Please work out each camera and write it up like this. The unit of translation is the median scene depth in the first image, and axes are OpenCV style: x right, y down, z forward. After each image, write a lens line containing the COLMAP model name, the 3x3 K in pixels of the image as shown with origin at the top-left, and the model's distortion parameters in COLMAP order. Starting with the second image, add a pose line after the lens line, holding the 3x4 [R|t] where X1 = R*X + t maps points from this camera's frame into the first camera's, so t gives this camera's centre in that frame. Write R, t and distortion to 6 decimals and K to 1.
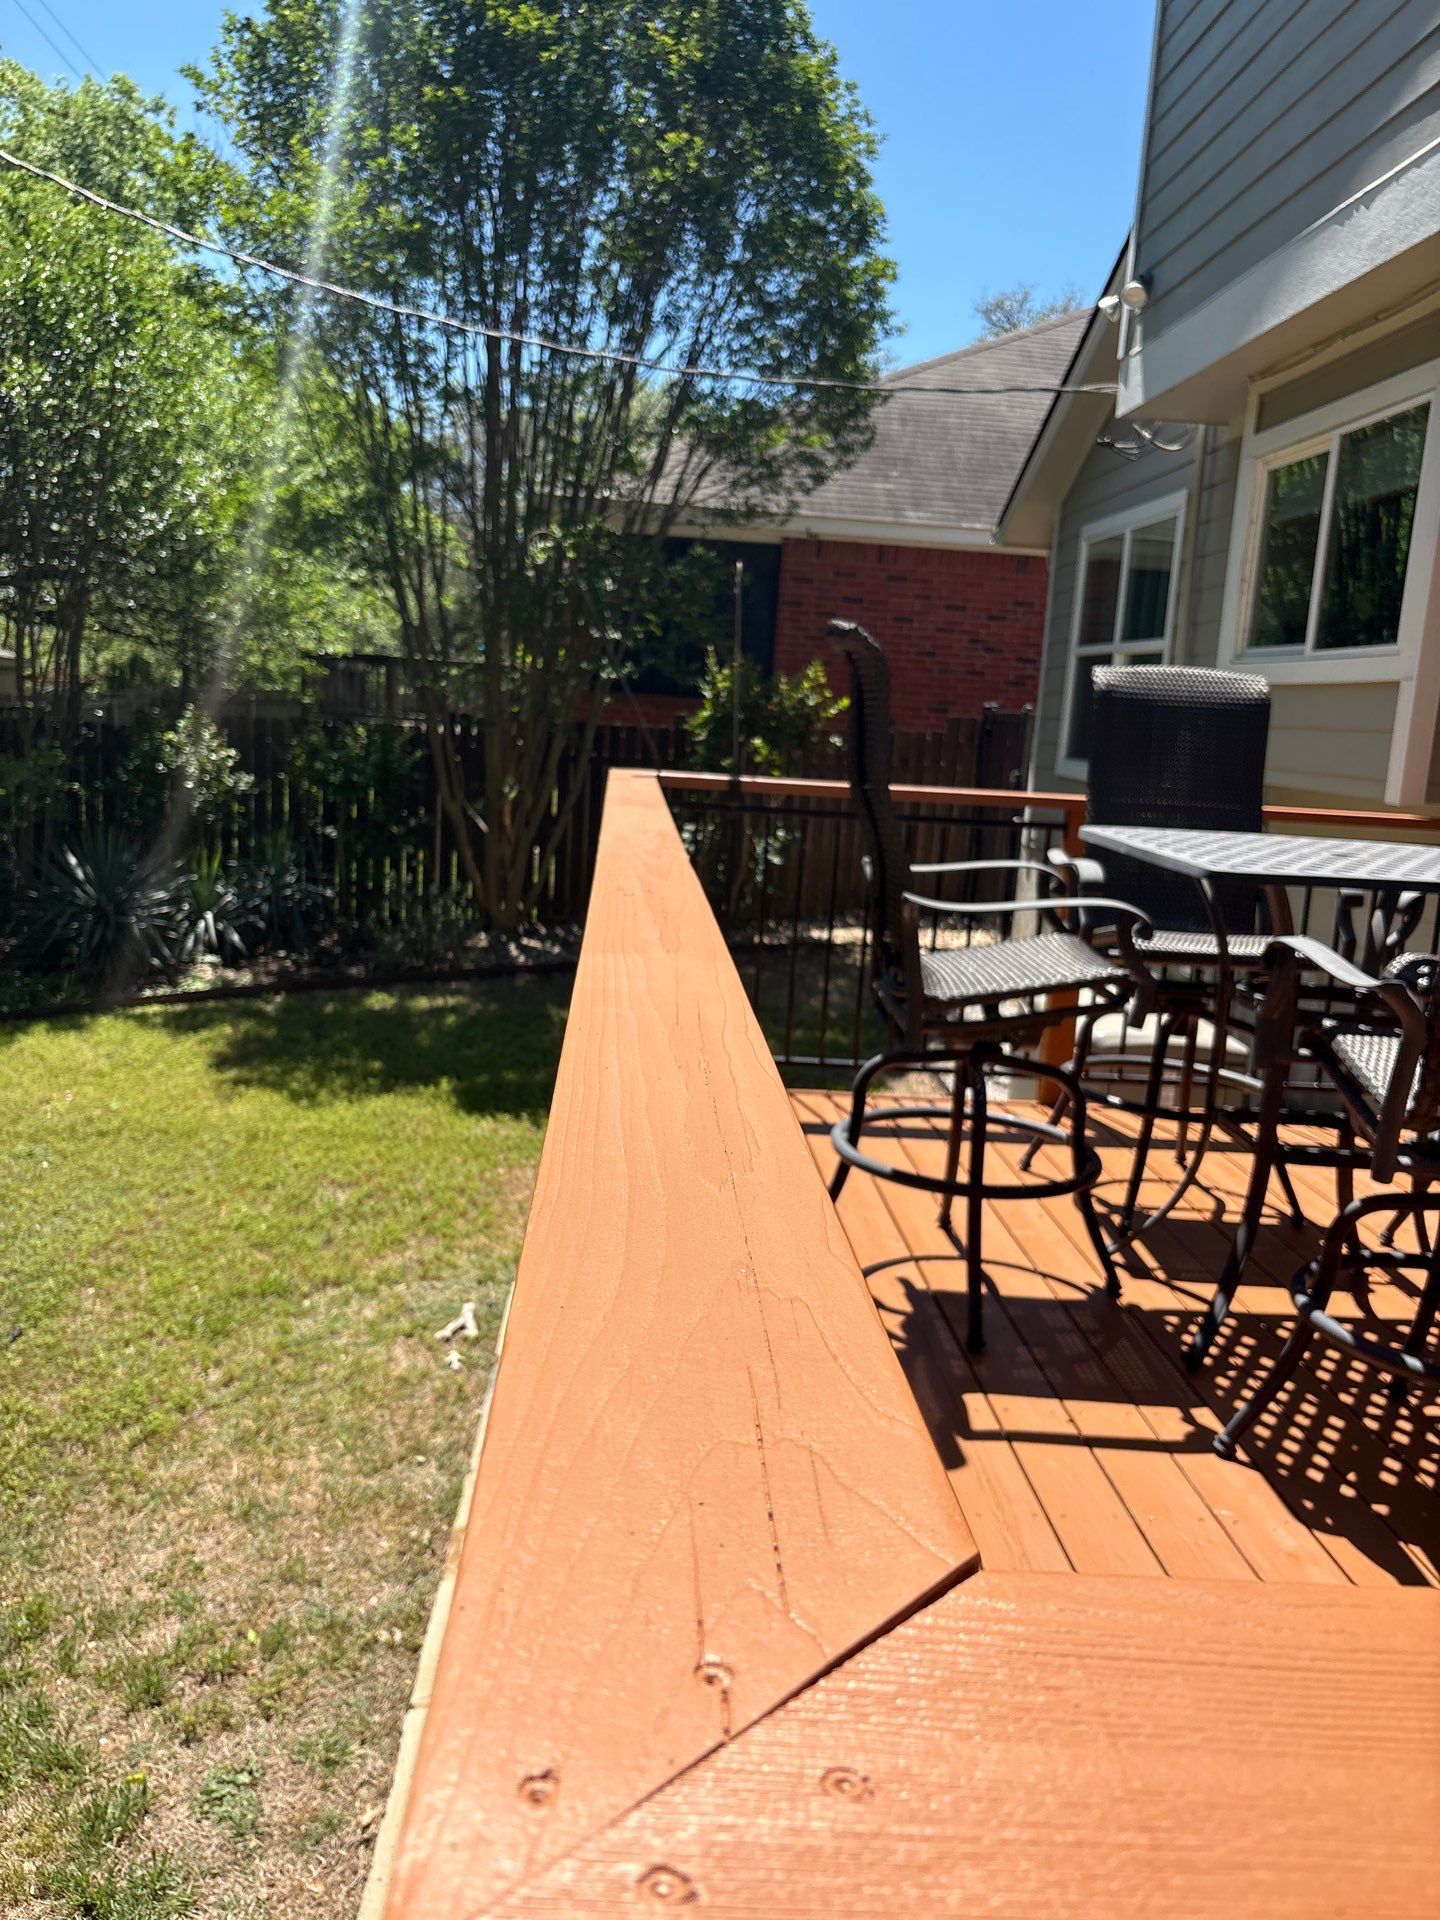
lens RADIAL K [[1489.6, 0, 725.4], [0, 1489.6, 970.7], [0, 0, 1]] dist [0.004835, -0.006307]
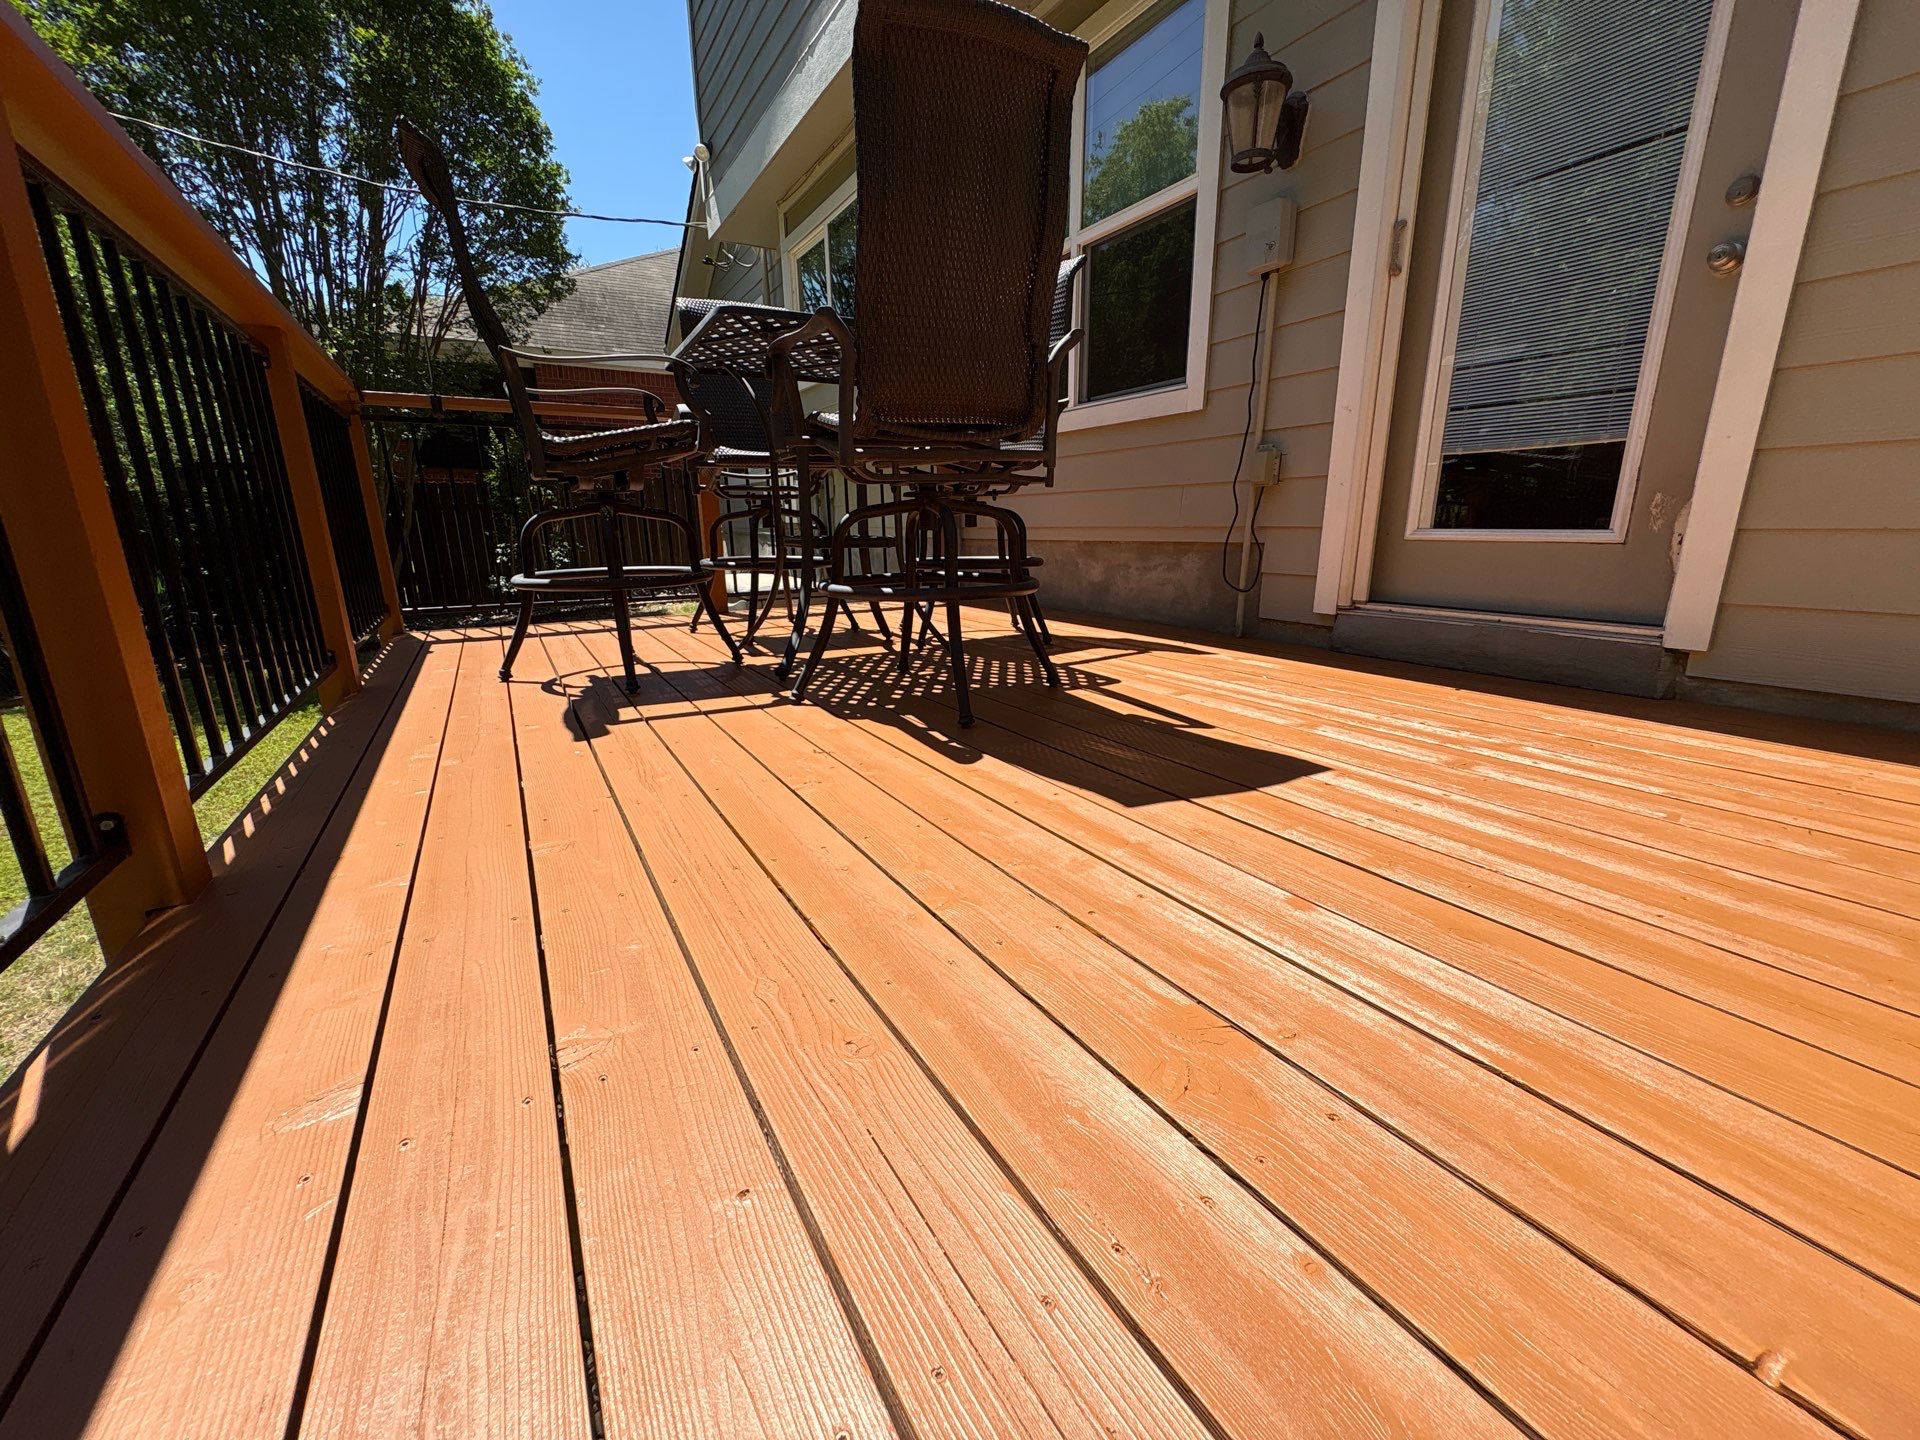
lens RADIAL K [[767.5, 0, 961.7], [0, 767.5, 720.0], [0, 0, 1]] dist [-0.000296, -0.000213]
pose [[0.887077, -0.181945, 0.424254, 0.087754], [0.143091, 0.982159, 0.122017, 0.160182], [-0.438885, -0.047532, 0.897285, 0.129488]]
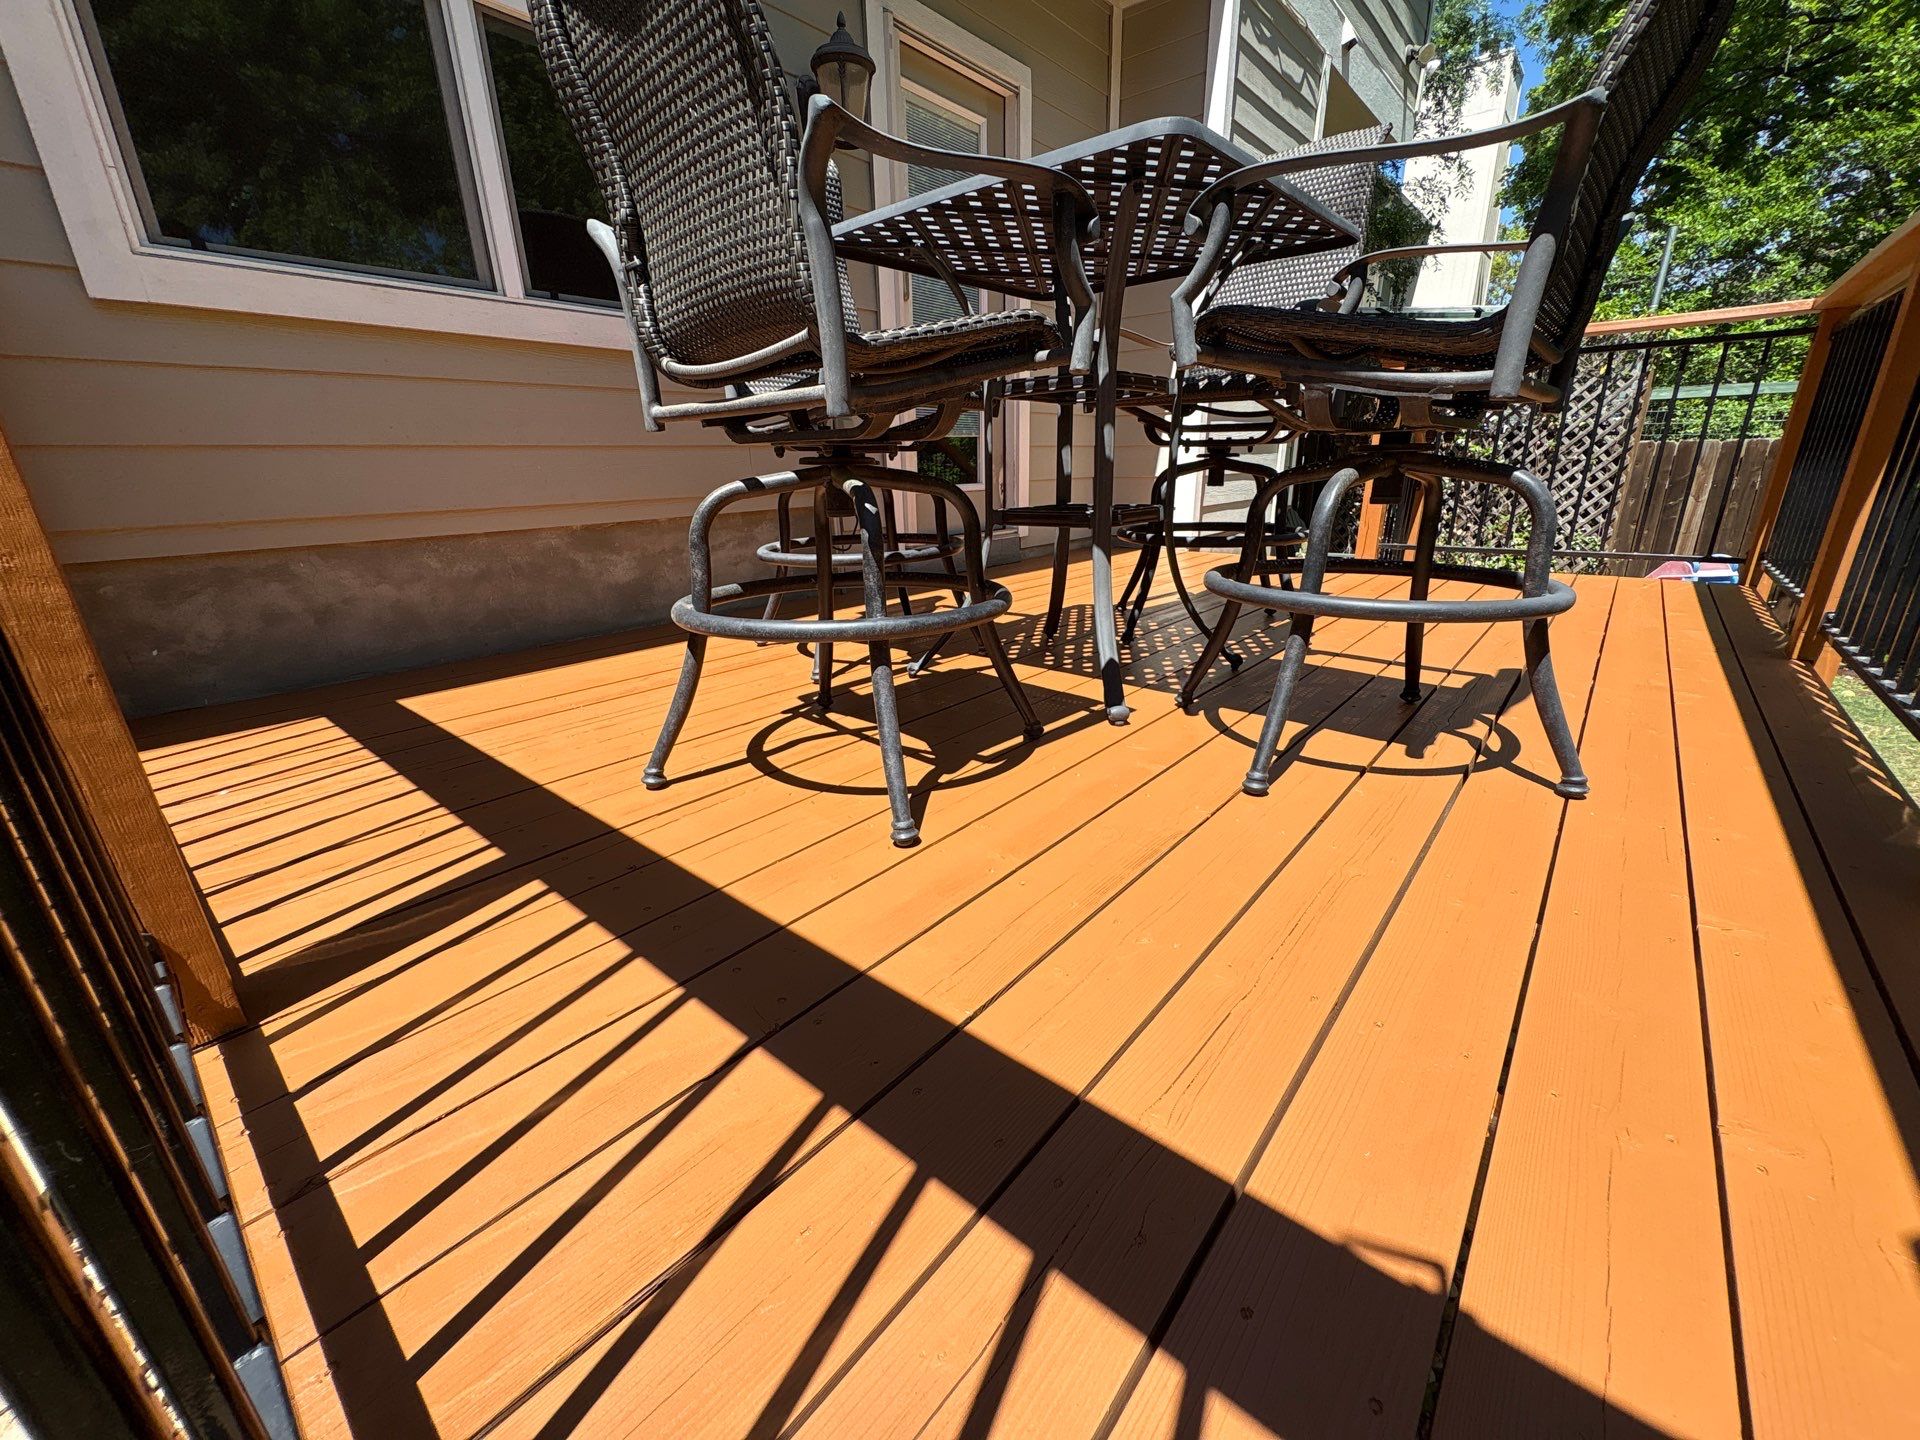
lens RADIAL K [[767.5, 0, 961.7], [0, 767.5, 720.0], [0, 0, 1]] dist [-0.000296, -0.000213]
pose [[-0.718667, -0.264739, 0.642986, 0.023331], [0.099318, 0.876127, 0.471739, -0.027881], [-0.688225, 0.402884, -0.603350, 1.076193]]
